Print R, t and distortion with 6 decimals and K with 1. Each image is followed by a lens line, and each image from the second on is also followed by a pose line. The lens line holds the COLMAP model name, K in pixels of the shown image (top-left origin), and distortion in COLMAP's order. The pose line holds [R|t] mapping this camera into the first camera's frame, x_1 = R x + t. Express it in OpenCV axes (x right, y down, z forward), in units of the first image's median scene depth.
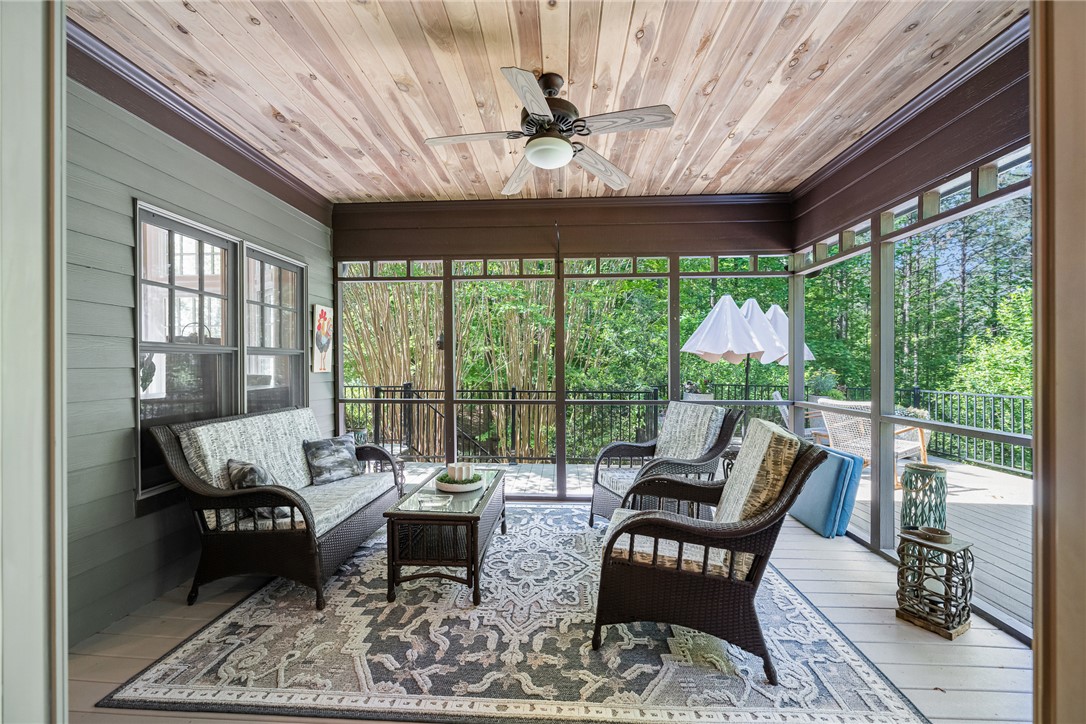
lens RADIAL K [[428.4, 0, 541.7], [0, 428.4, 364.2], [0, 0, 1]] dist [0.002575, 0.000385]
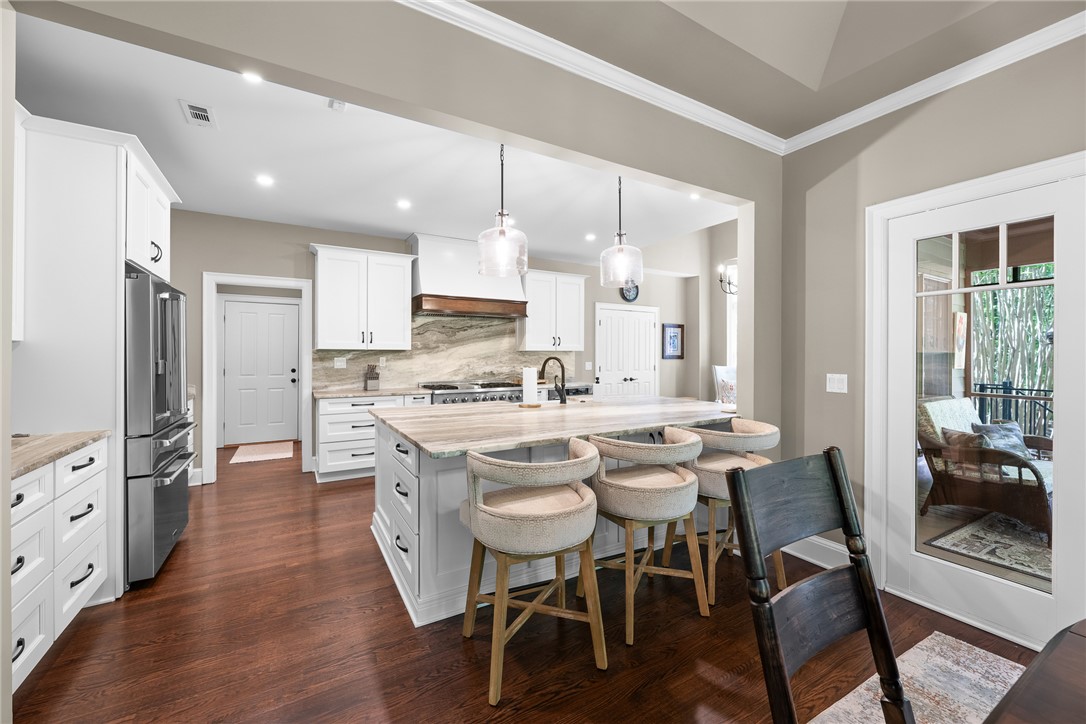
lens RADIAL K [[428.4, 0, 543.8], [0, 428.4, 356.7], [0, 0, 1]] dist [0.002575, 0.000385]
pose [[0.546503, -0.000204, -0.837457, -0.255936], [-0.001179, 0.999999, -0.001013, -0.019247], [0.837456, 0.001540, 0.546503, -1.018457]]
